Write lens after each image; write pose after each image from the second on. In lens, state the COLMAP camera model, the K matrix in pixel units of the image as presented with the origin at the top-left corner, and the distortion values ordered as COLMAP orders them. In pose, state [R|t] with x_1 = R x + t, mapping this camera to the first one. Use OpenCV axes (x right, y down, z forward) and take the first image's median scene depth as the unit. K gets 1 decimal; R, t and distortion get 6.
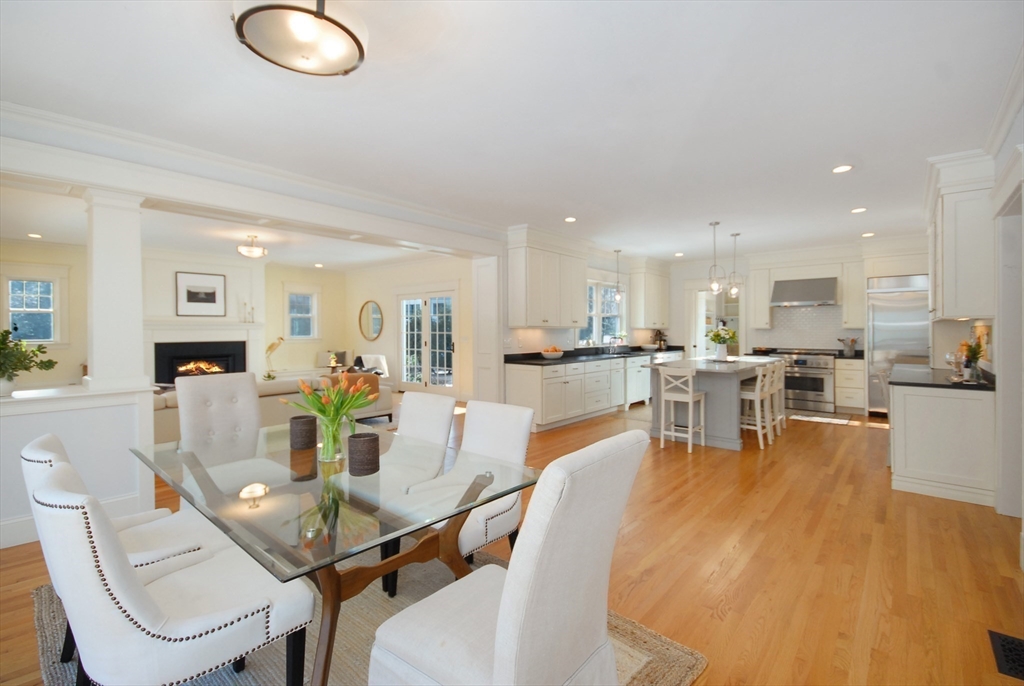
lens RADIAL K [[460.6, 0, 514.7], [0, 460.6, 337.0], [0, 0, 1]] dist [-0.010559, -0.001637]
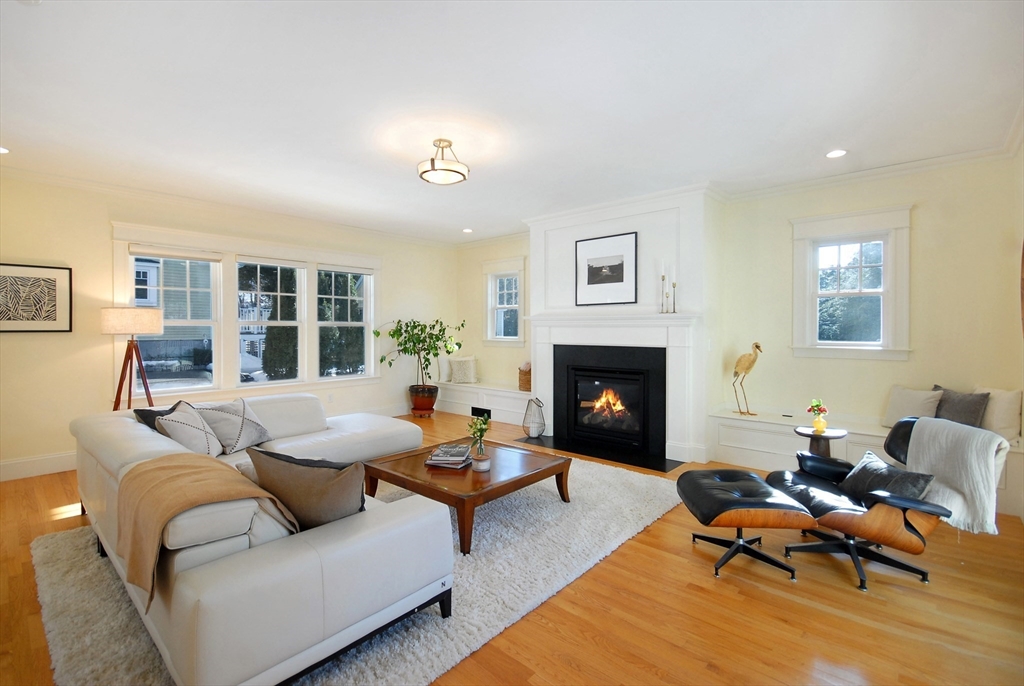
lens RADIAL K [[460.6, 0, 511.4], [0, 460.6, 337.2], [0, 0, 1]] dist [-0.010559, -0.001637]
pose [[-0.022792, 0.020012, -0.999540, -0.052740], [-0.014906, 0.999682, 0.020355, -0.011818], [0.999629, 0.015363, -0.022486, 0.839269]]
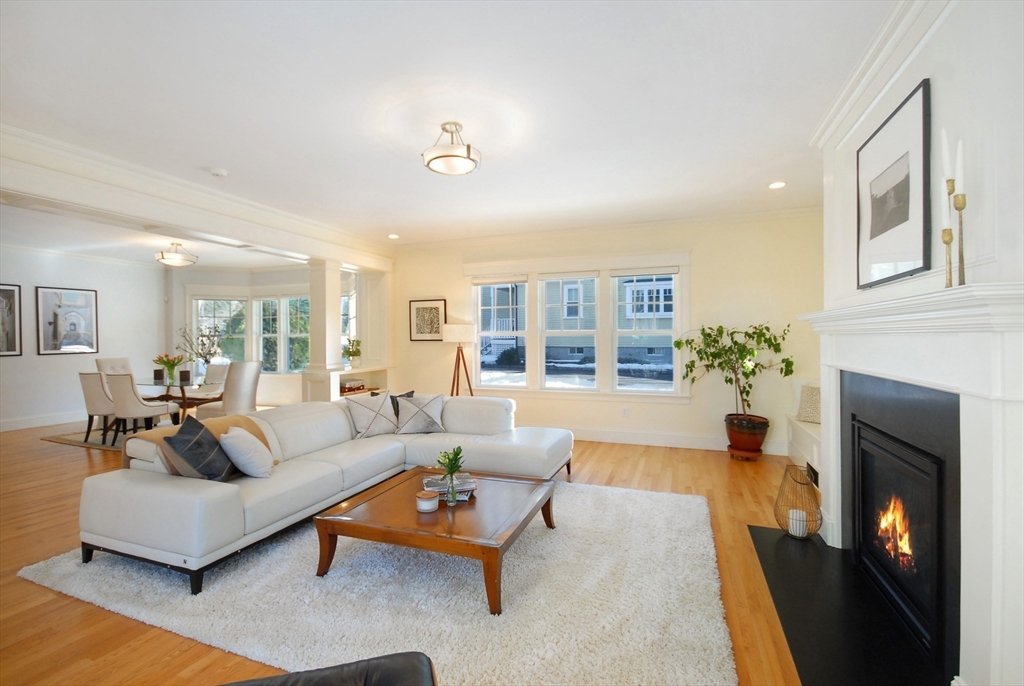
lens RADIAL K [[460.6, 0, 521.3], [0, 460.6, 335.4], [0, 0, 1]] dist [-0.010559, -0.001637]
pose [[-0.939945, 0.020576, -0.340704, -0.384953], [0.014596, 0.999691, 0.020107, -0.023115], [0.341012, 0.013926, -0.939956, 1.101754]]
